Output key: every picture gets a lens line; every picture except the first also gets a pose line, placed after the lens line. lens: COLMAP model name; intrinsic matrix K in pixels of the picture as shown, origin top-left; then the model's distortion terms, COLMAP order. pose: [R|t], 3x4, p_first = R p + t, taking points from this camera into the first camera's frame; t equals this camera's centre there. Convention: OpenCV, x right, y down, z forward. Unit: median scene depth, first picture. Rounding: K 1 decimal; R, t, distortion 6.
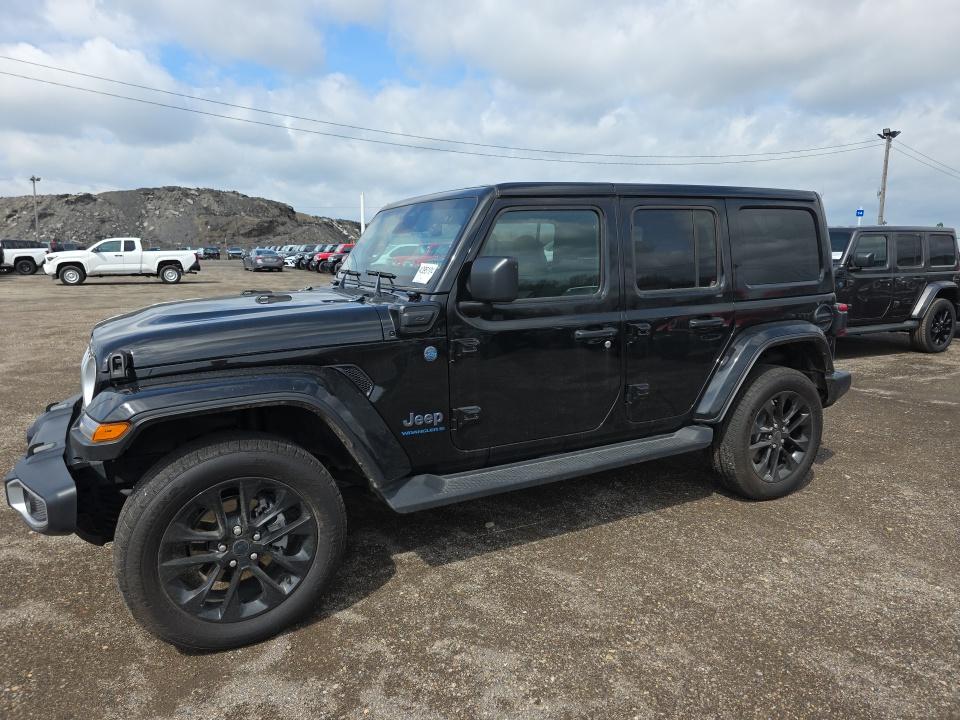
lens RADIAL K [[654.0, 0, 479.8], [0, 654.0, 361.8], [0, 0, 1]] dist [0.035462, -0.024905]
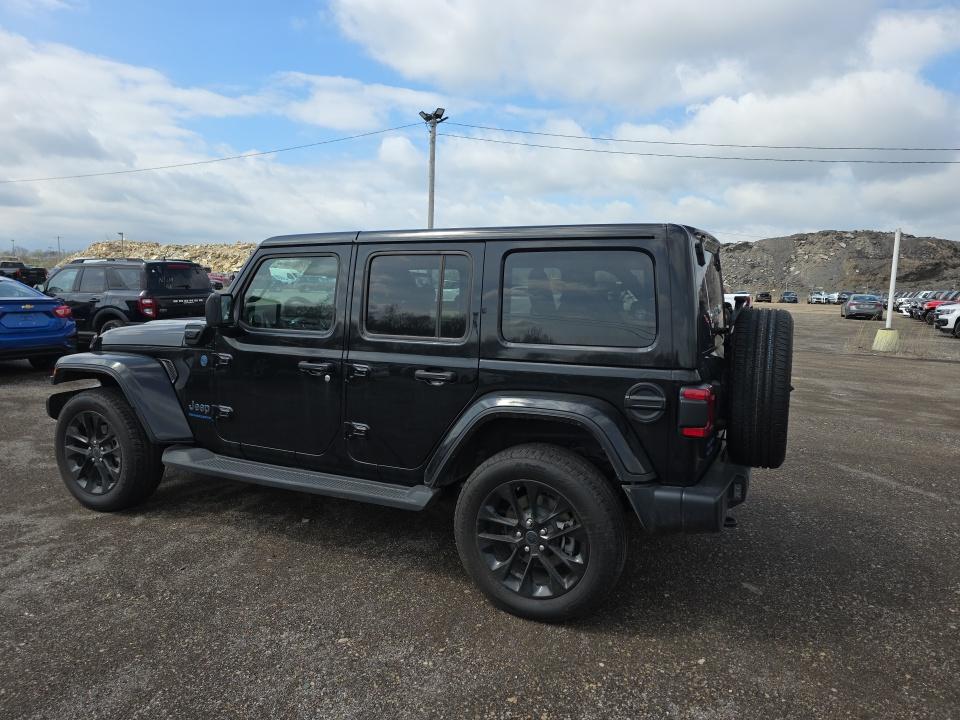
lens RADIAL K [[654.0, 0, 480.0], [0, 654.0, 360.4], [0, 0, 1]] dist [0.035462, -0.024905]
pose [[0.579203, 0.107897, -0.808011, 1.391796], [-0.162117, 0.986649, 0.015542, -0.130666], [0.798901, 0.121990, 0.588962, 0.644035]]
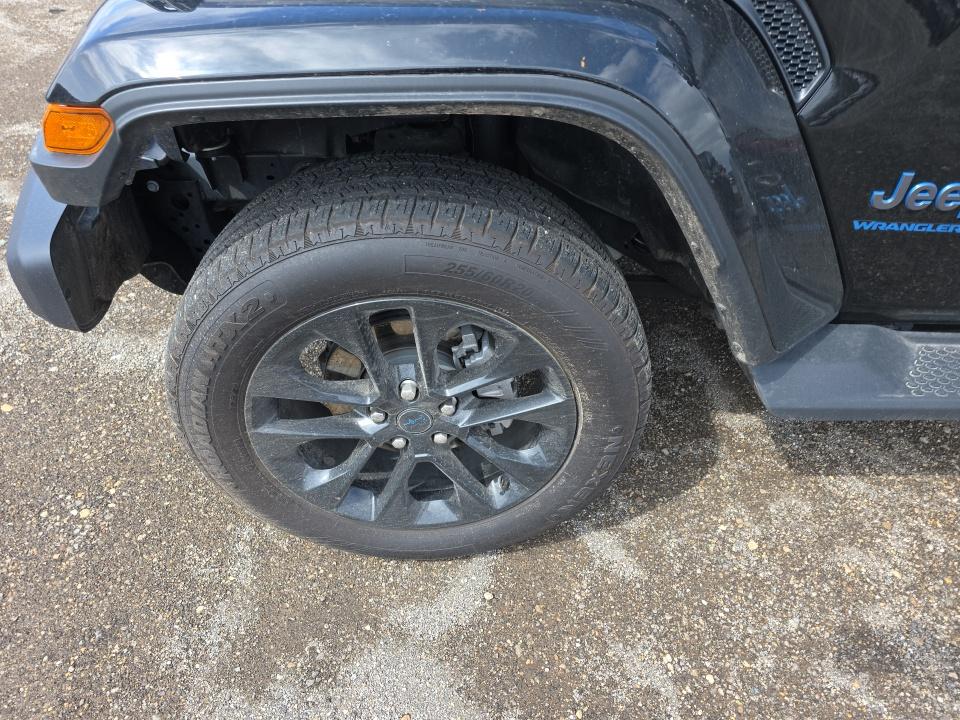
lens RADIAL K [[654.0, 0, 475.7], [0, 654.0, 367.6], [0, 0, 1]] dist [0.035462, -0.024905]
pose [[0.891984, 0.306637, -0.332172, -0.158419], [-0.089520, 0.840045, 0.535080, 0.000181], [0.443115, -0.447546, 0.776757, 0.588474]]
